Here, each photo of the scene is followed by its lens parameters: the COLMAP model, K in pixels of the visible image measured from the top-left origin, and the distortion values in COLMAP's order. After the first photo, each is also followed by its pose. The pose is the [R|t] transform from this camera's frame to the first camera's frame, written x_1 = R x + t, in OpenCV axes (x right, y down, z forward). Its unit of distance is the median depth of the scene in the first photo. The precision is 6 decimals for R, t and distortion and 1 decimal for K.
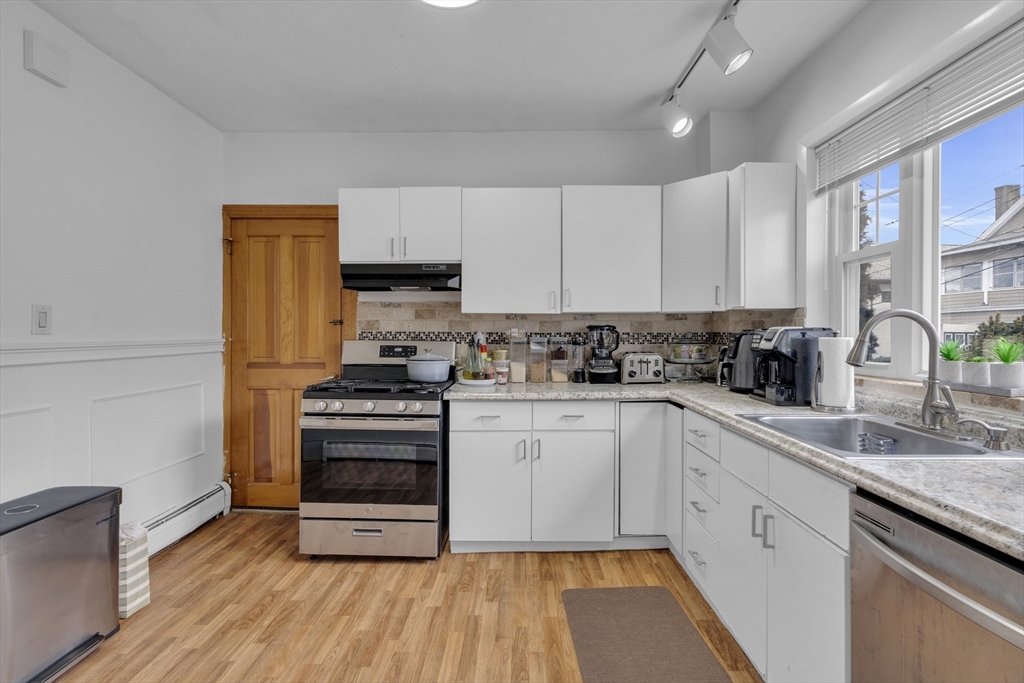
lens RADIAL K [[473.4, 0, 504.1], [0, 473.4, 338.9], [0, 0, 1]] dist [-0.003983, 0.001557]
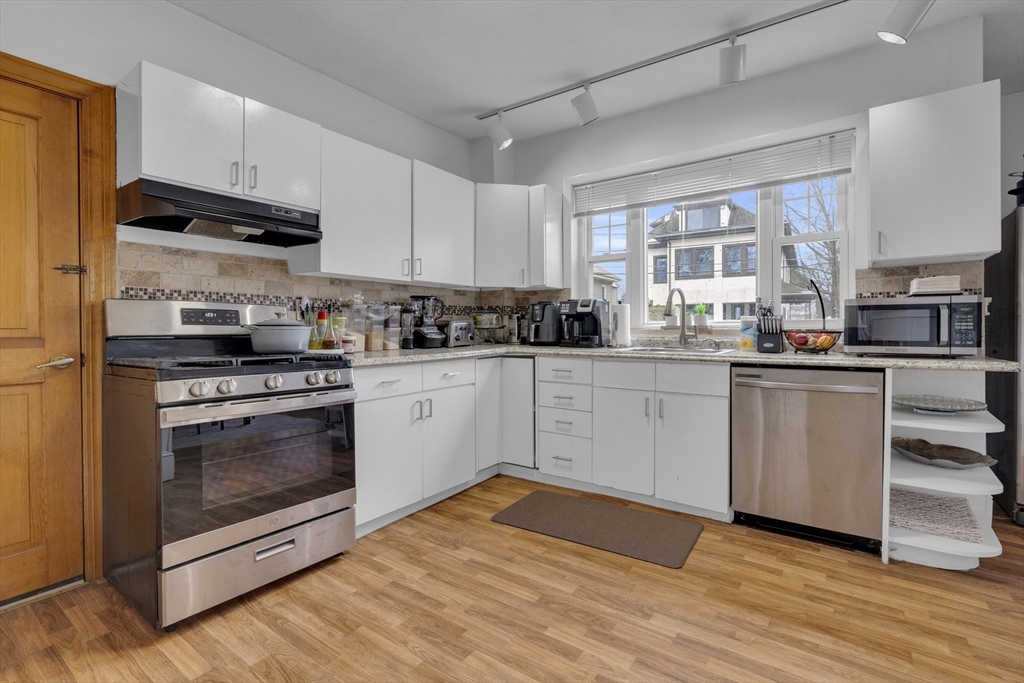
lens RADIAL K [[473.4, 0, 501.3], [0, 473.4, 332.3], [0, 0, 1]] dist [-0.003983, 0.001557]
pose [[0.575518, -0.007389, 0.817756, -0.642857], [0.011412, 0.999934, 0.001003, 0.061742], [-0.817710, 0.008755, 0.575564, 0.249940]]
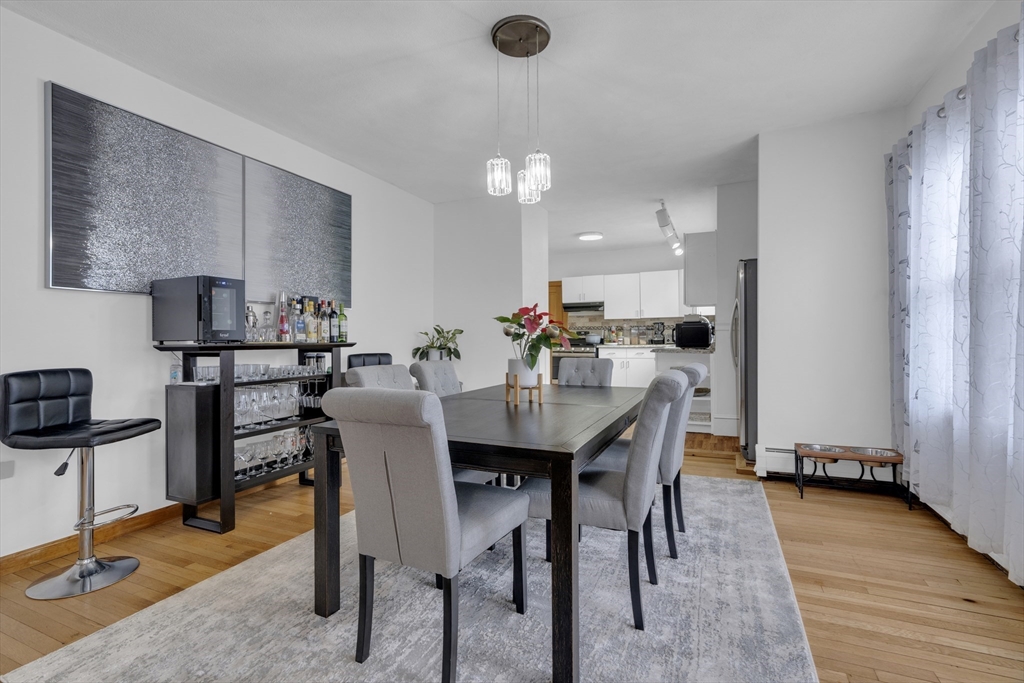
lens RADIAL K [[473.4, 0, 506.4], [0, 473.4, 338.1], [0, 0, 1]] dist [-0.003983, 0.001557]
pose [[0.921283, -0.010506, -0.388751, 0.489340], [0.005728, 0.999893, -0.013449, 0.097708], [0.388851, 0.010163, 0.921245, -1.912182]]
